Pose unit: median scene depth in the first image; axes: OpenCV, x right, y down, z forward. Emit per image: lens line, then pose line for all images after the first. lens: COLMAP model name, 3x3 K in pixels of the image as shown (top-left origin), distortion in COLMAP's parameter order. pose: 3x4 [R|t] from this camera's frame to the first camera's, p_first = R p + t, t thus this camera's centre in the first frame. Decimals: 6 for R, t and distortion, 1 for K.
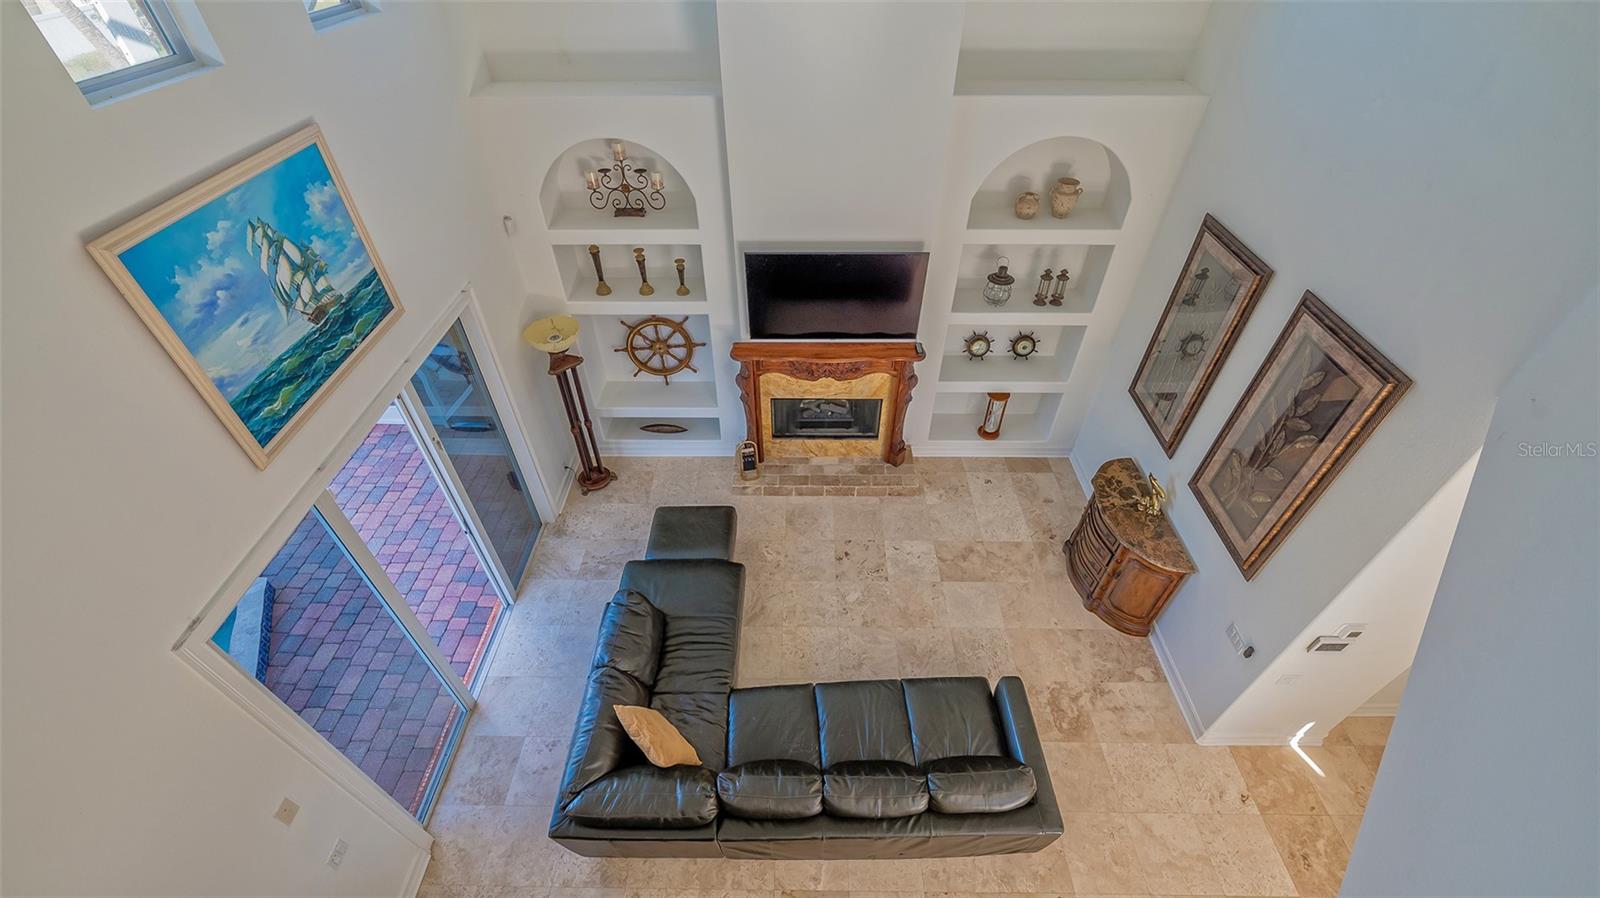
lens RADIAL K [[644.9, 0, 792.8], [0, 644.9, 446.3], [0, 0, 1]] dist [0.000502, 0.000035]
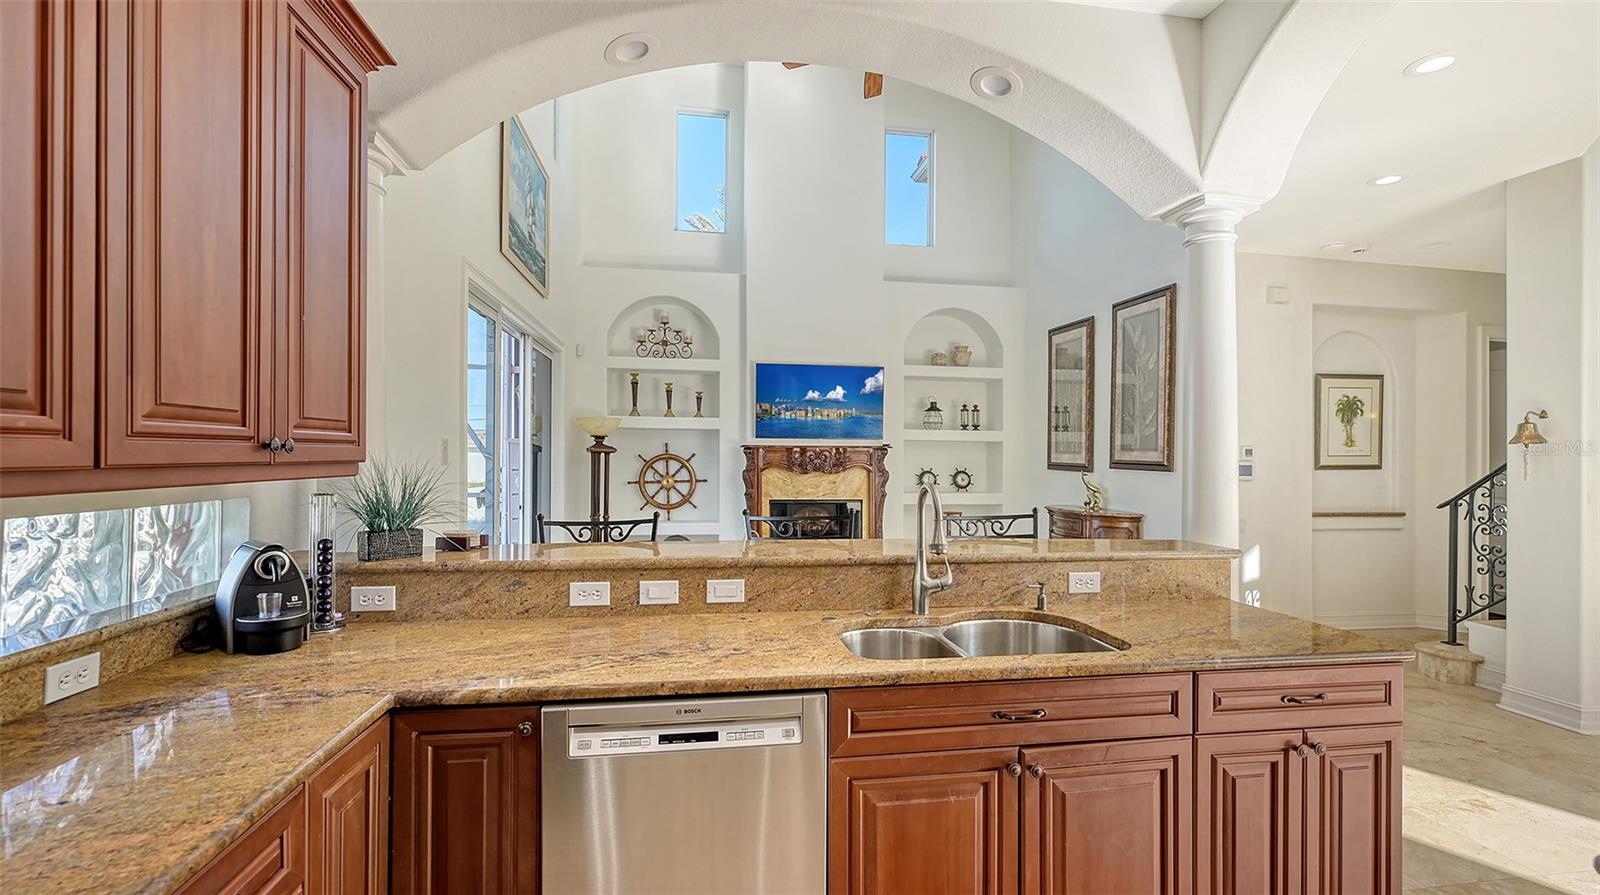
lens RADIAL K [[671.9, 0, 811.9], [0, 671.9, 451.8], [0, 0, 1]] dist [-0.001471, -0.000121]
pose [[0.983710, 0.012889, 0.179301, -0.188415], [0.111304, 0.739565, -0.663819, 0.720951], [-0.141160, 0.672962, 0.726083, 0.049295]]
